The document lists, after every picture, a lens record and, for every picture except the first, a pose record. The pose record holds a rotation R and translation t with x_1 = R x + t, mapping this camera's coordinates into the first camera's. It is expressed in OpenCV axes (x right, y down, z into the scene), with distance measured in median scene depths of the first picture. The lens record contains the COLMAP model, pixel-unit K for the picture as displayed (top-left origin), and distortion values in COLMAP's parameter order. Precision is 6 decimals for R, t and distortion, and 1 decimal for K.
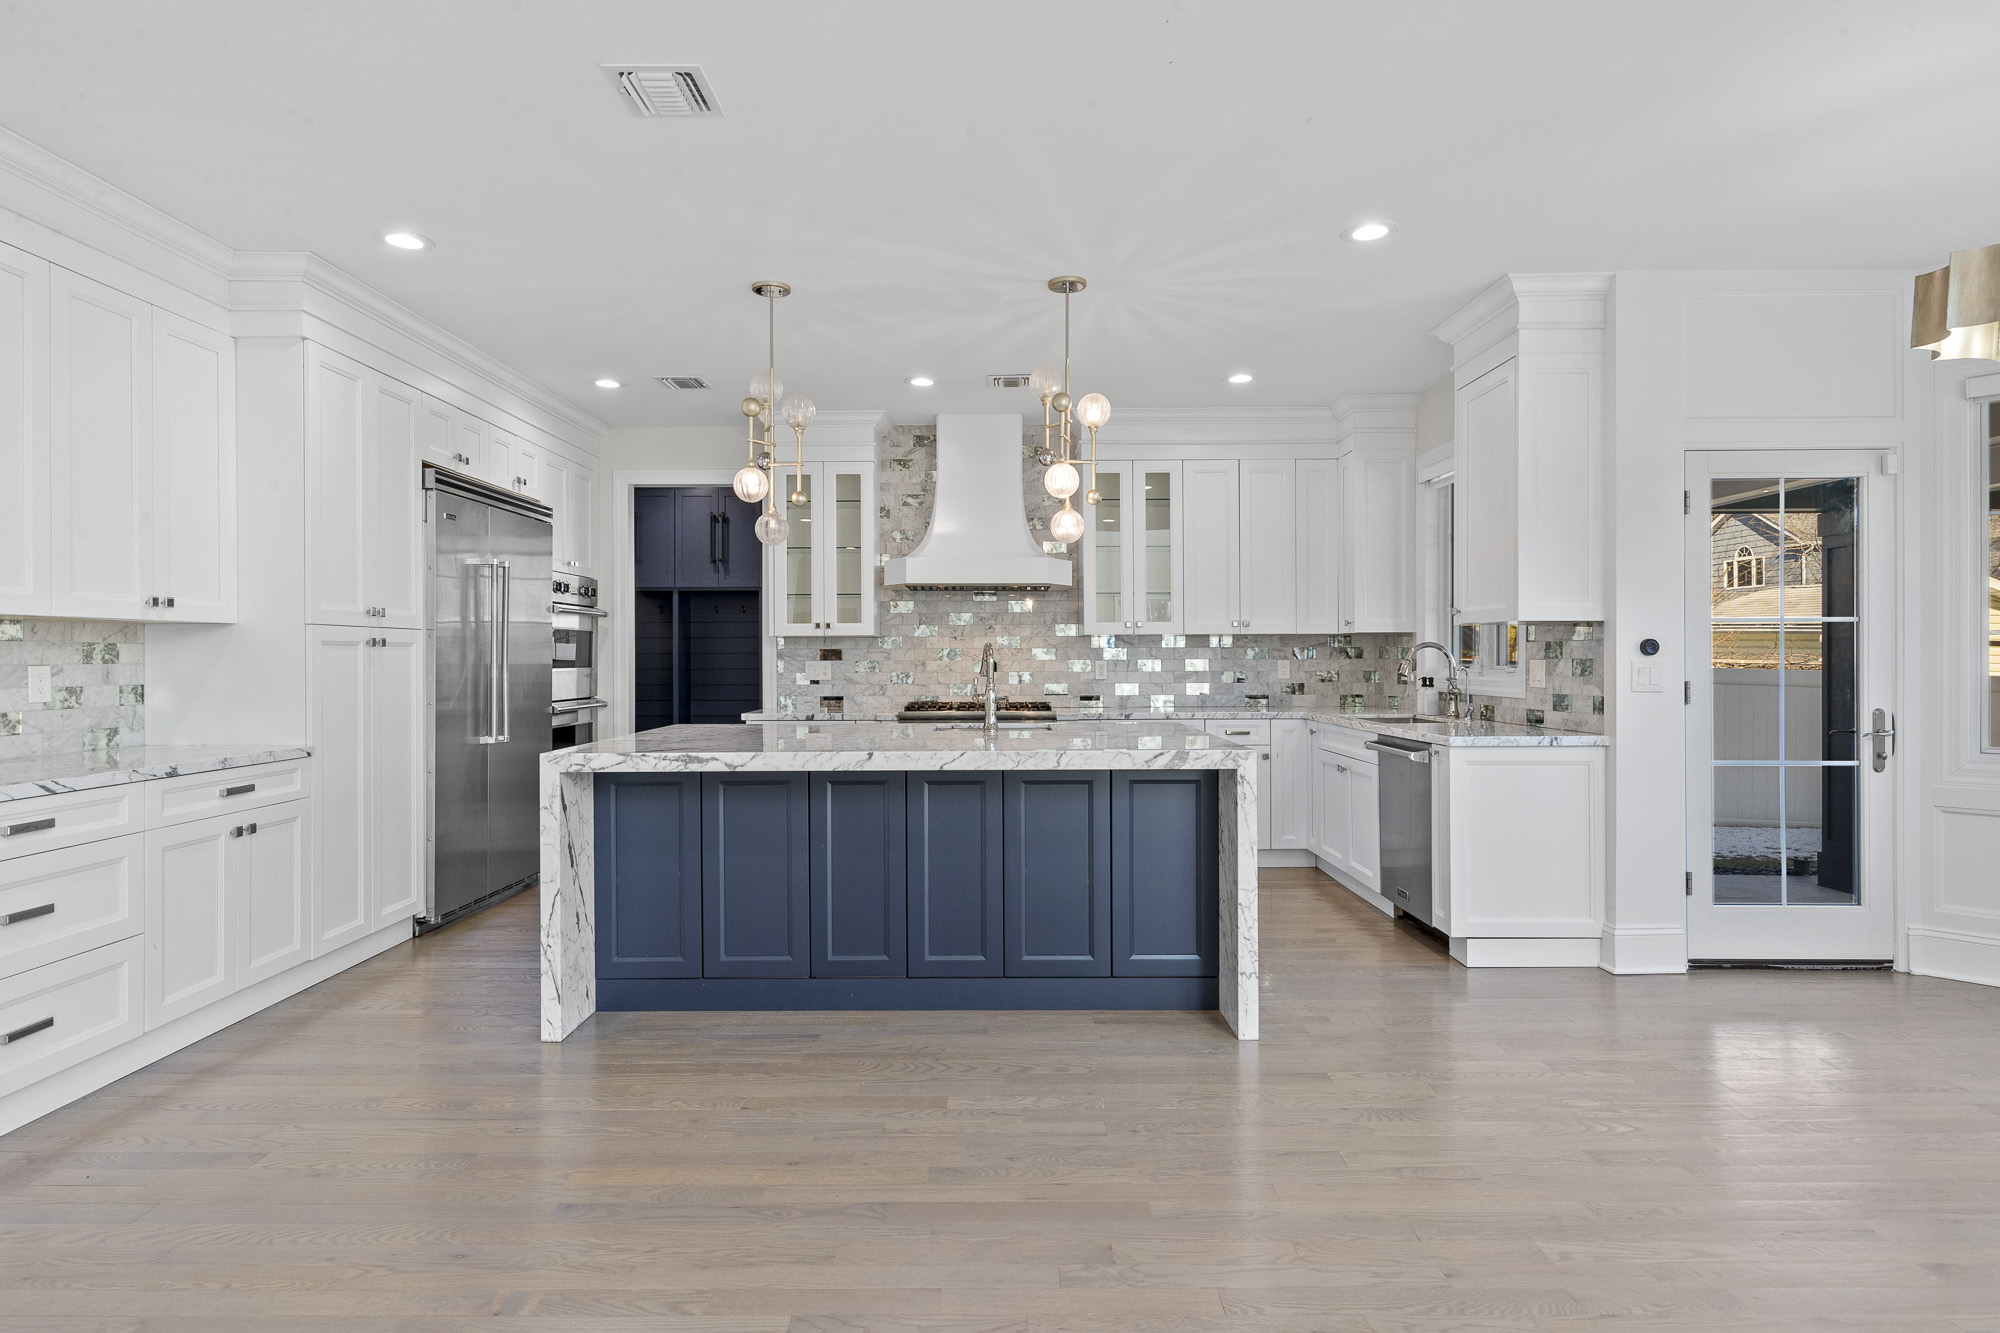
lens RADIAL K [[1036.8, 0, 998.6], [0, 1036.8, 661.8], [0, 0, 1]] dist [-0.000121, -0.000021]
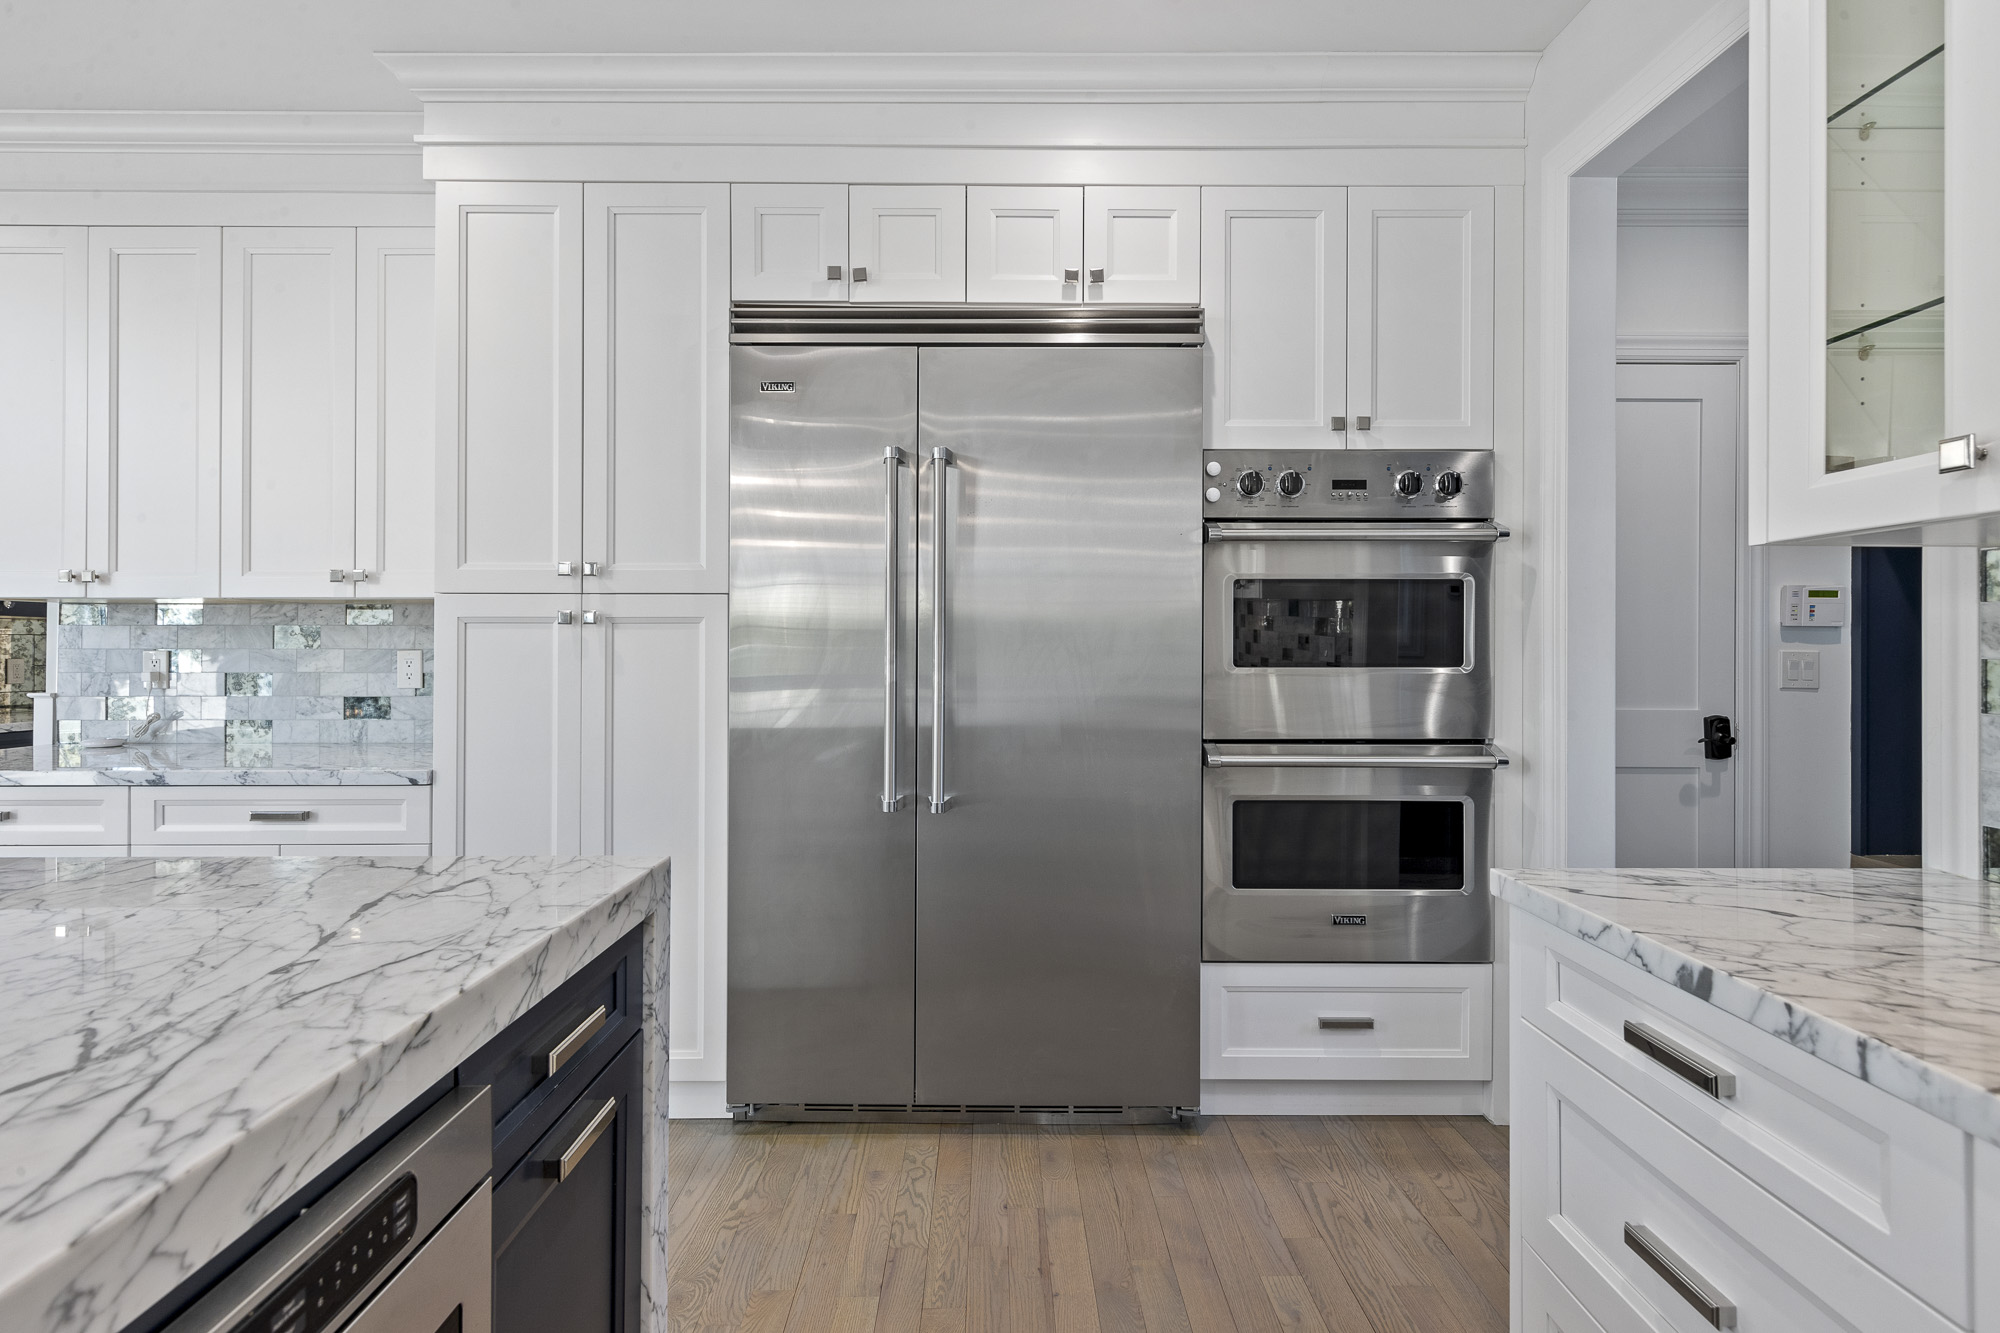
lens RADIAL K [[940.2, 0, 998.6], [0, 940.2, 645.6], [0, 0, 1]] dist [0.000279, 0.000088]
pose [[0.004750, 0.003099, -0.999984, -0.039425], [-0.004006, 0.999987, 0.003080, -0.005886], [0.999981, 0.003992, 0.004762, 1.549267]]
